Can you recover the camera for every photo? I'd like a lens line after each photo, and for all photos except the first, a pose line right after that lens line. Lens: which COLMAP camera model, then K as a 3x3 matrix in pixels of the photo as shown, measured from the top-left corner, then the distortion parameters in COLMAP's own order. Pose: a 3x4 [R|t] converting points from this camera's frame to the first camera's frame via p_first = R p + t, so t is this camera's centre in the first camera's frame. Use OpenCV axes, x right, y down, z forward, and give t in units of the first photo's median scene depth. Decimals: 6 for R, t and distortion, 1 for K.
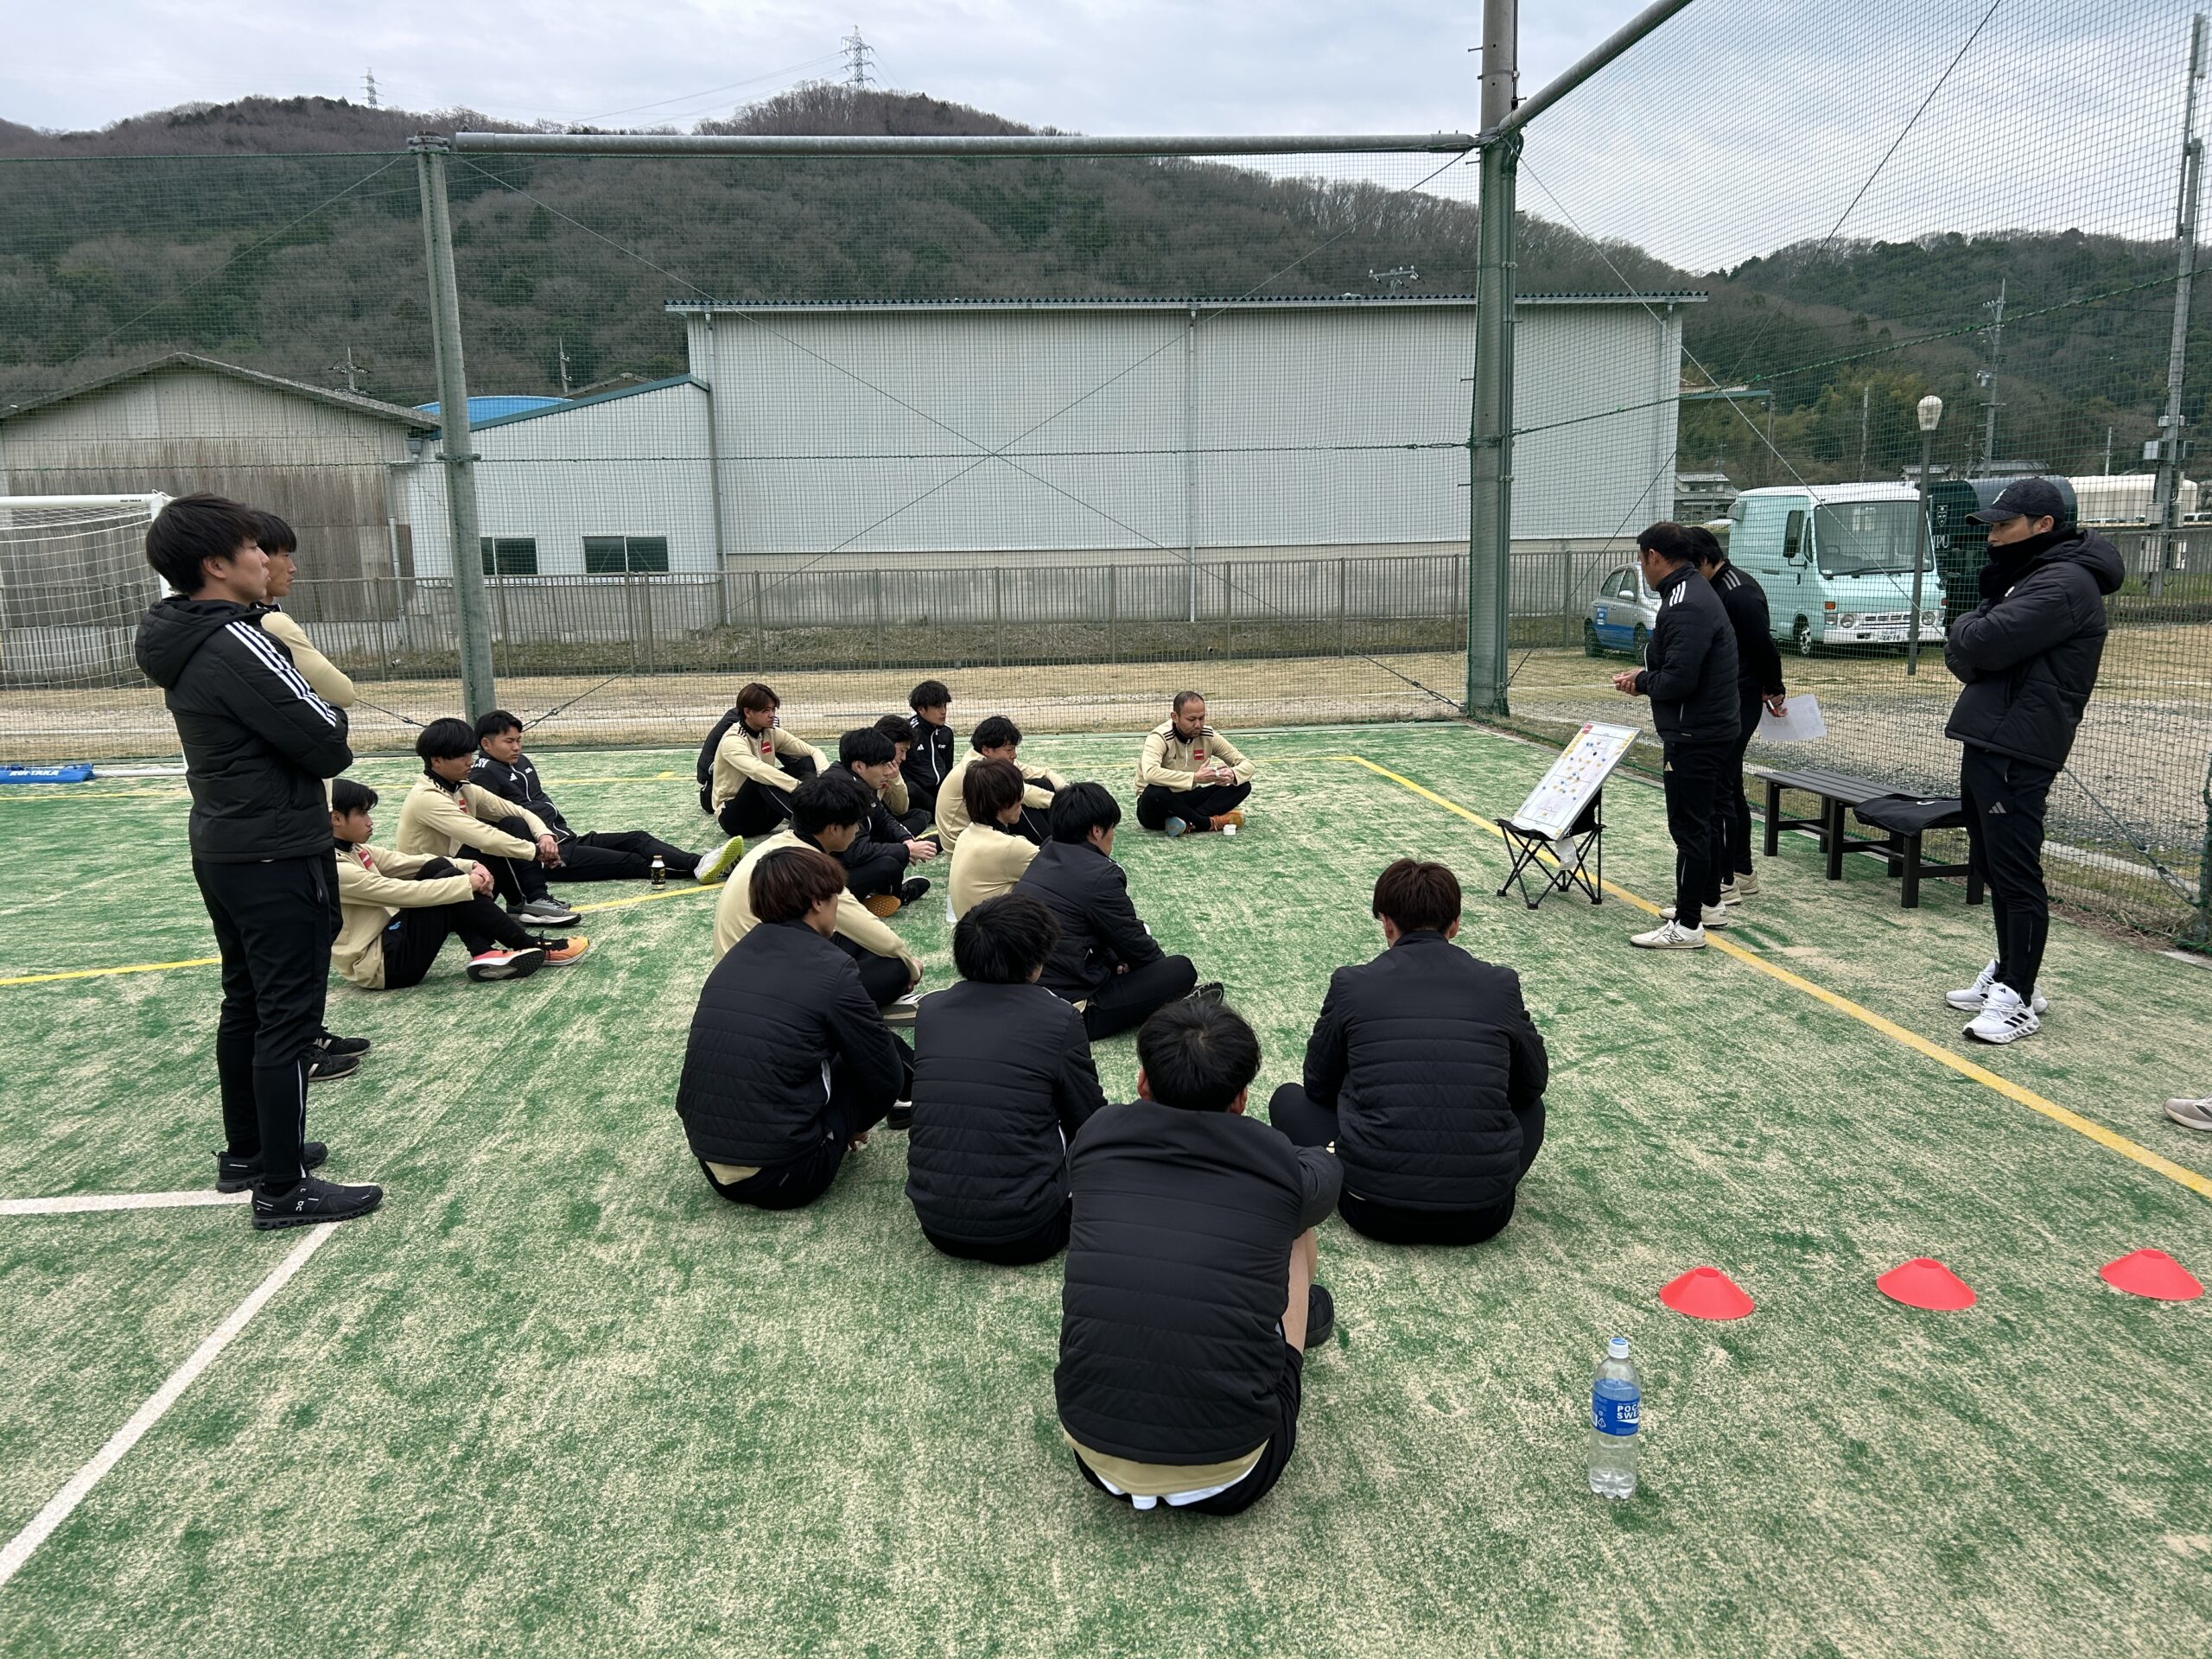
lens RADIAL K [[1660.0, 0, 1106.2], [0, 1660.0, 846.3], [0, 0, 1]] dist [0.053164, -0.051801]
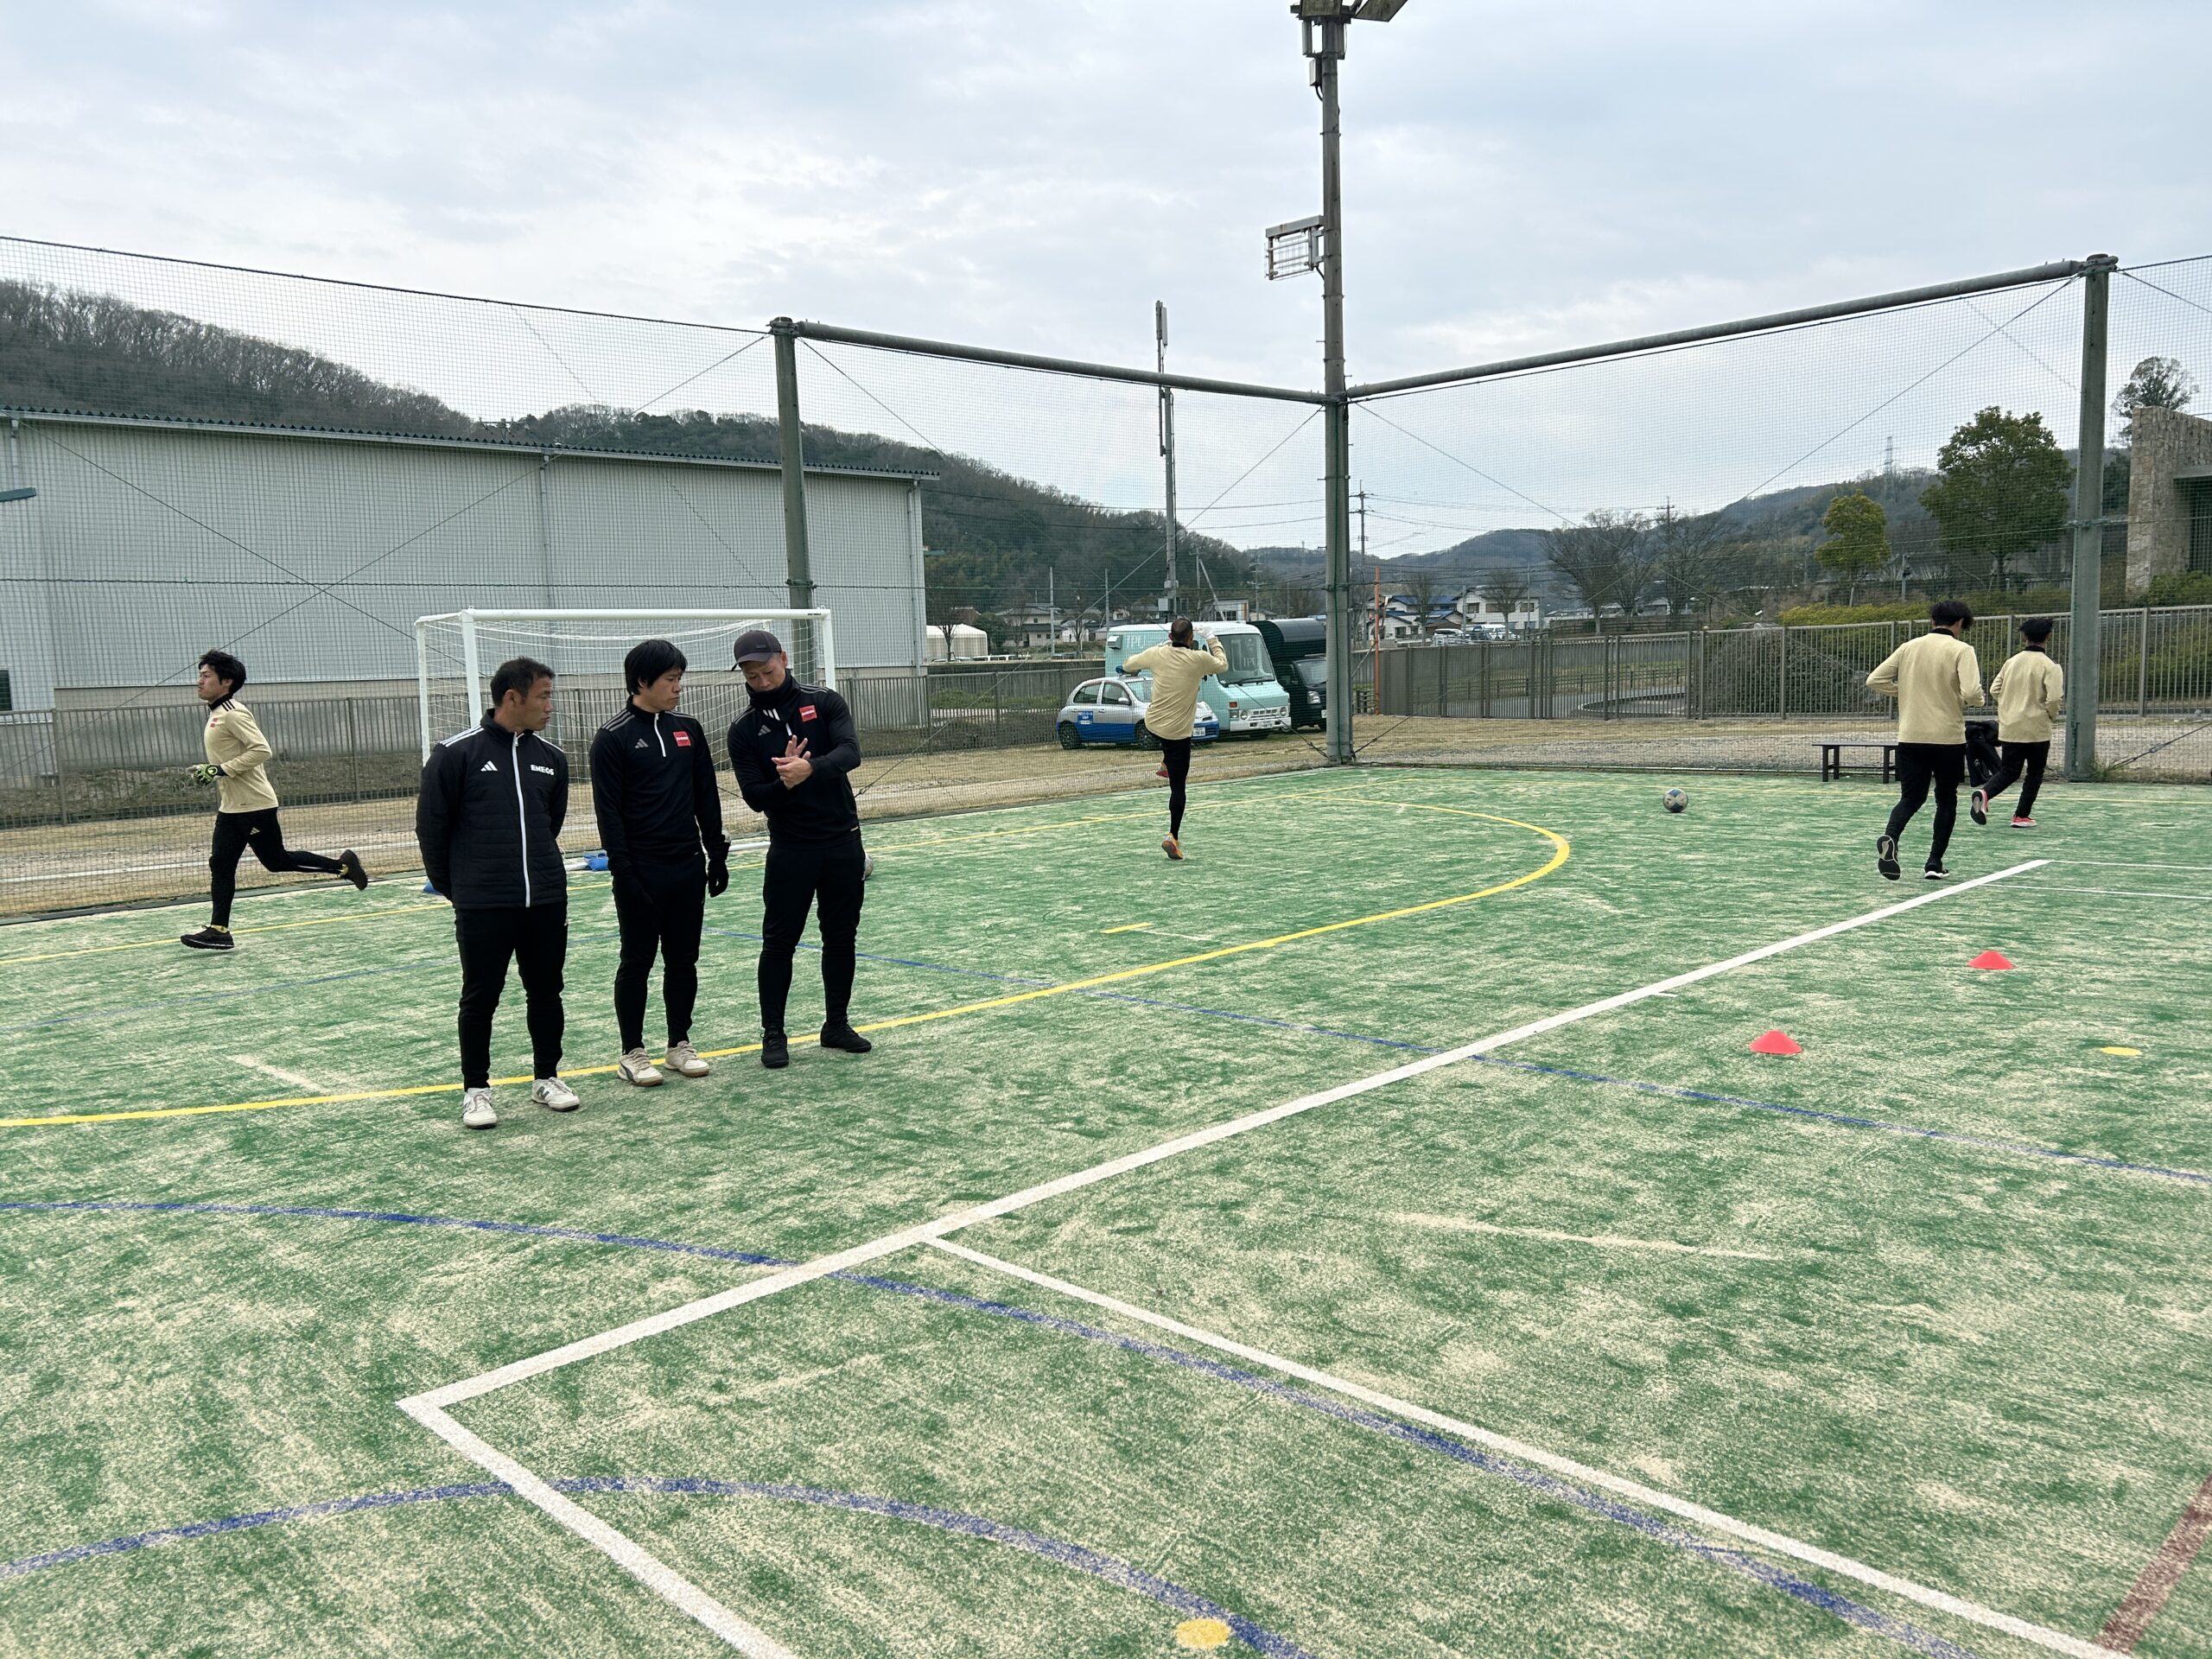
lens RADIAL K [[1660.0, 0, 1081.8], [0, 1660.0, 867.4], [0, 0, 1]] dist [0.053164, -0.051801]
pose [[0.773603, -0.084663, 0.627989, -0.778979], [0.129386, 0.991260, -0.025749, 0.021241], [-0.620321, 0.101173, 0.777796, -0.026323]]
